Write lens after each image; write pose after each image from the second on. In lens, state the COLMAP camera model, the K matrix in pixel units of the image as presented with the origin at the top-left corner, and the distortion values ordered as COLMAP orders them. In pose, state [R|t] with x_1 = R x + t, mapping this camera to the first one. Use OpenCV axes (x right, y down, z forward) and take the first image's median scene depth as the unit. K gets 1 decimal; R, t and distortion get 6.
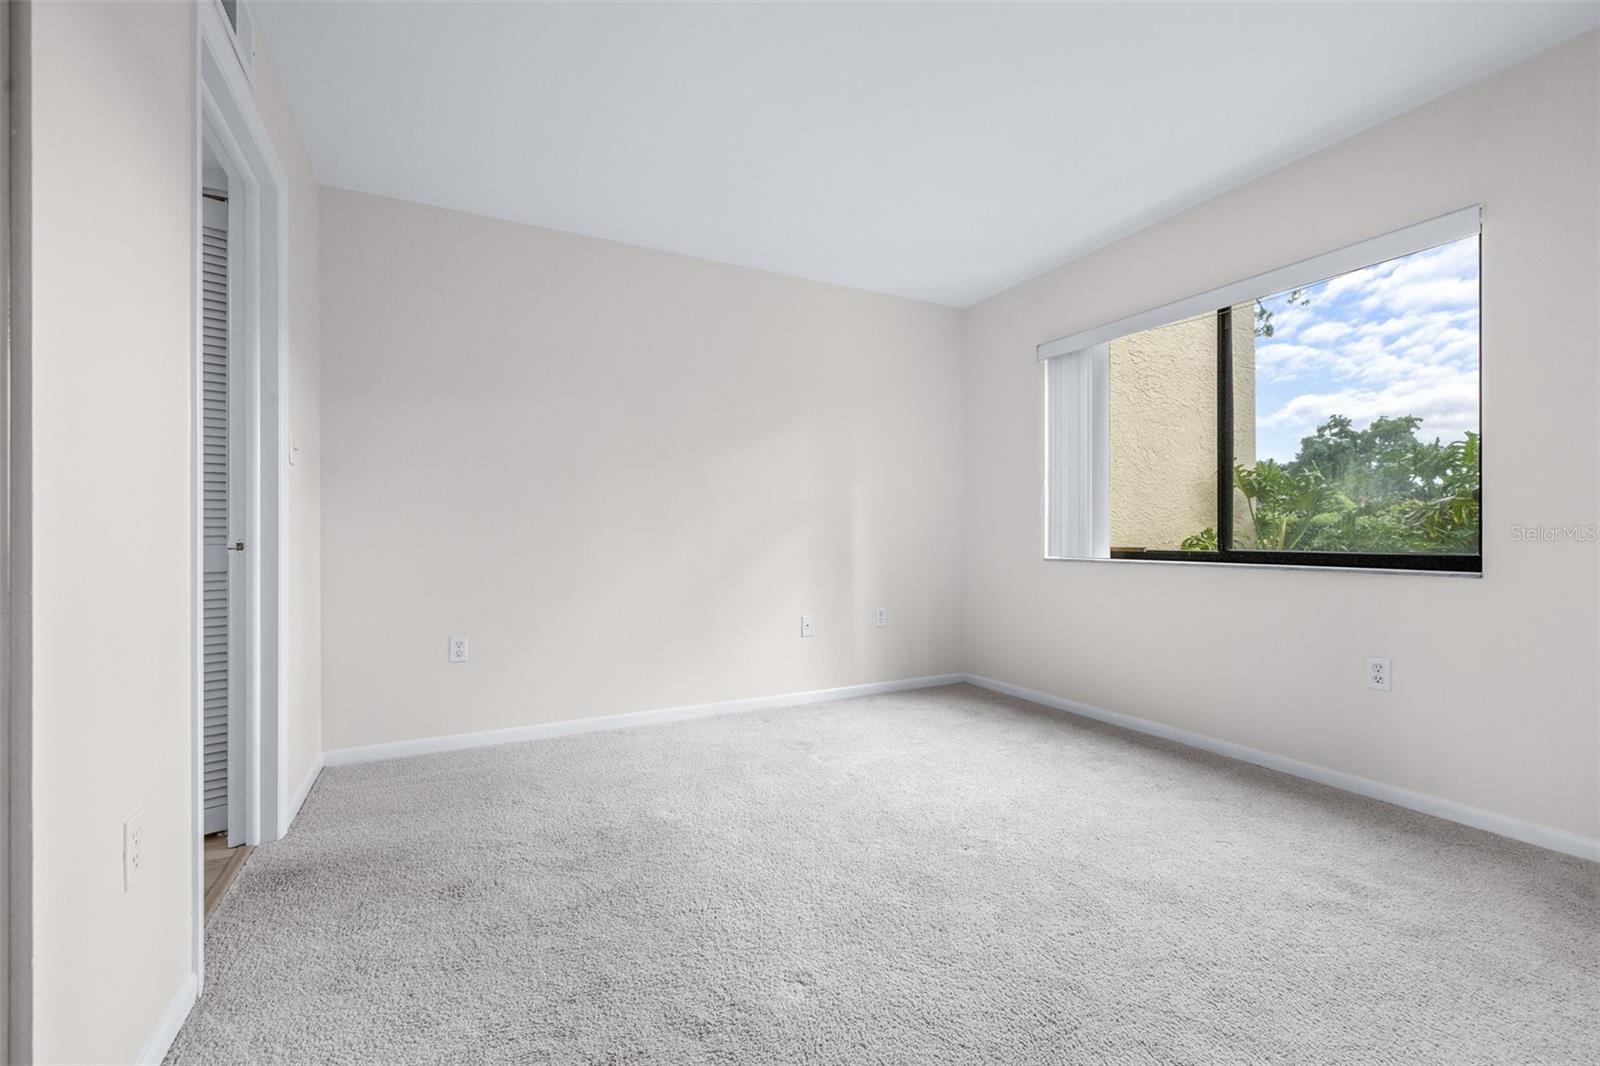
lens RADIAL K [[678.9, 0, 798.7], [0, 678.9, 531.5], [0, 0, 1]] dist [-0.000405, -0.000309]
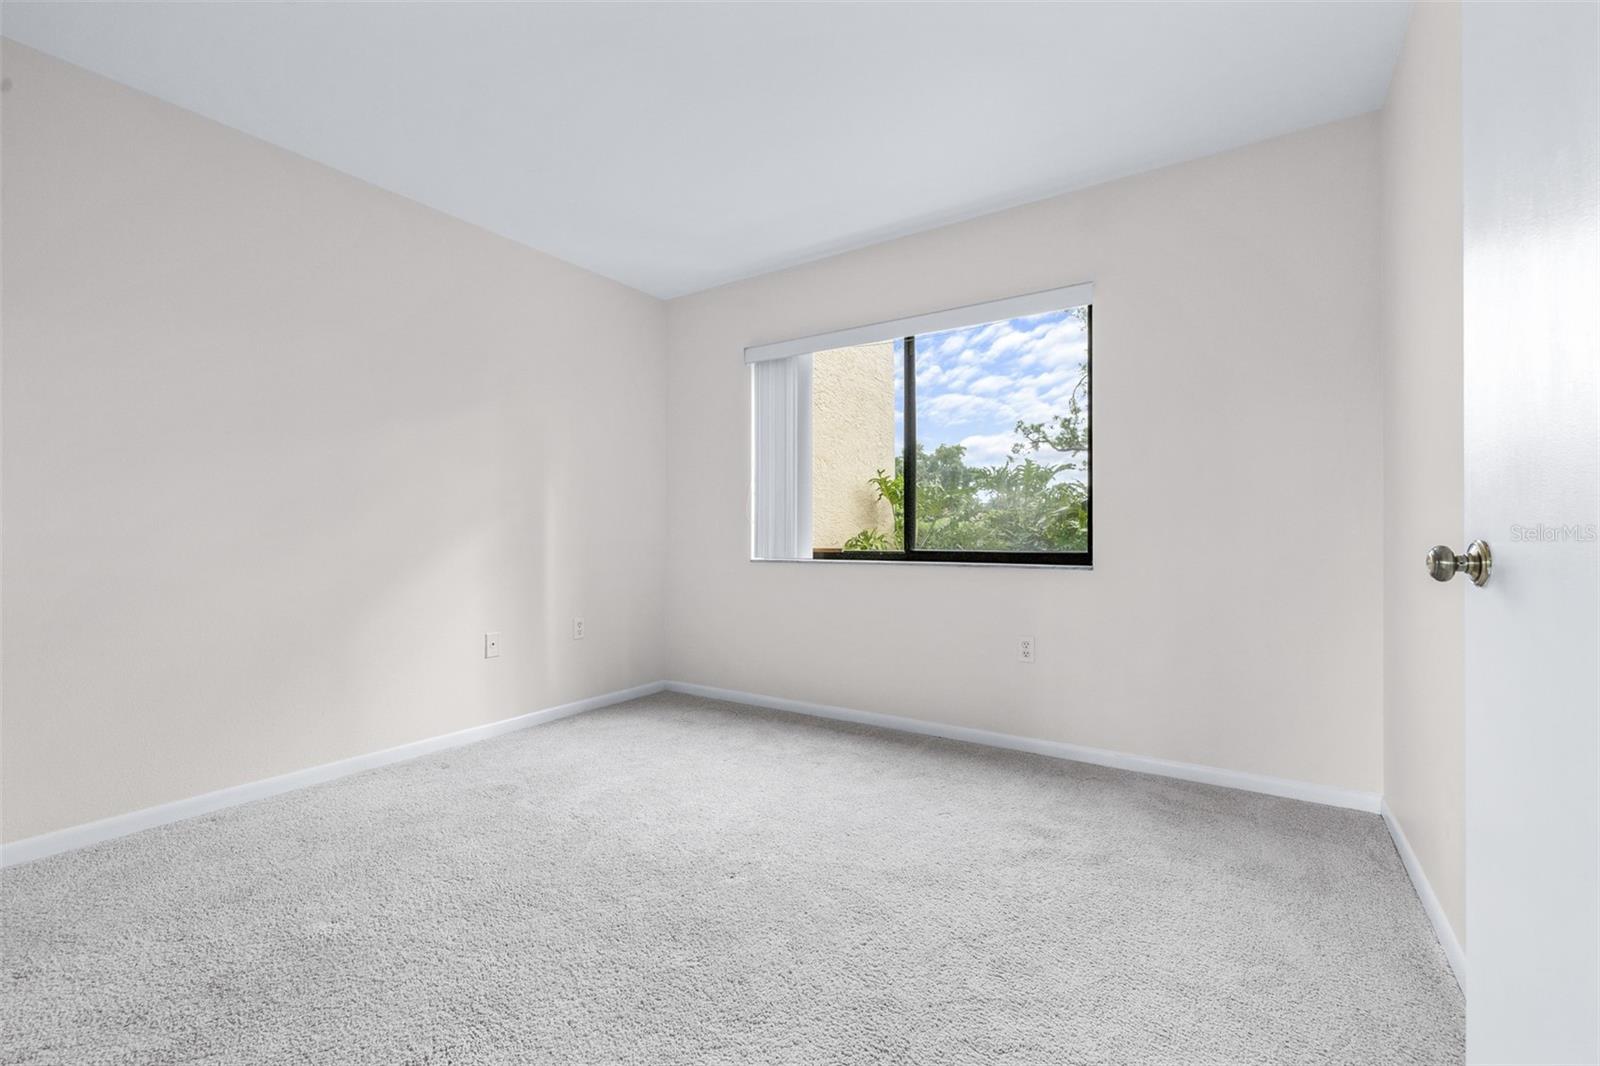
lens RADIAL K [[678.9, 0, 798.7], [0, 678.9, 531.5], [0, 0, 1]] dist [-0.000405, -0.000309]
pose [[0.871802, 0.003678, 0.489845, -0.100677], [-0.002864, 0.999993, -0.002412, -0.000218], [-0.489850, 0.000700, 0.871806, 0.118040]]
